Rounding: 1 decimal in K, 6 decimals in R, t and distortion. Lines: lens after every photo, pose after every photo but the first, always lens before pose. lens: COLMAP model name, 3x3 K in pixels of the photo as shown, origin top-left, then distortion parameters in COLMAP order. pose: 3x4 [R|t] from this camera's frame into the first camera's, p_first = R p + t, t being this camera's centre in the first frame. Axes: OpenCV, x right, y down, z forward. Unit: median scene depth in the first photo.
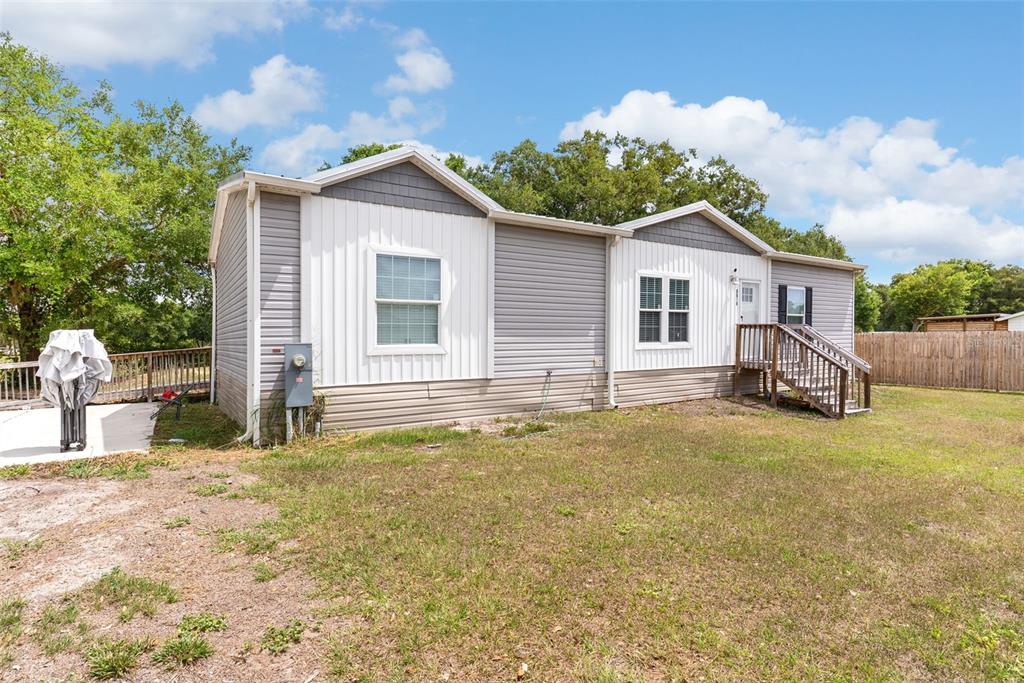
lens RADIAL K [[524.7, 0, 520.2], [0, 524.7, 354.1], [0, 0, 1]] dist [-0.003889, -0.000565]
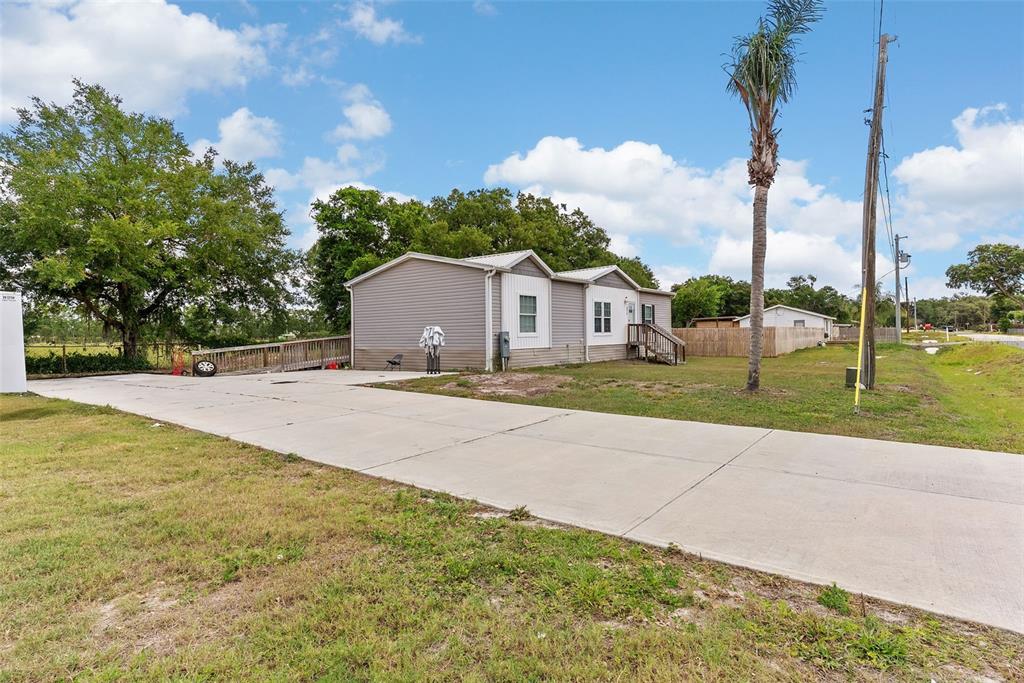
lens RADIAL K [[520.8, 0, 510.5], [0, 520.8, 336.4], [0, 0, 1]] dist [0.001793, 0.000538]
pose [[0.946505, -0.004555, 0.322658, -0.757195], [0.013033, 0.999624, -0.024120, 0.038996], [-0.322426, 0.027035, 0.946208, -0.867486]]
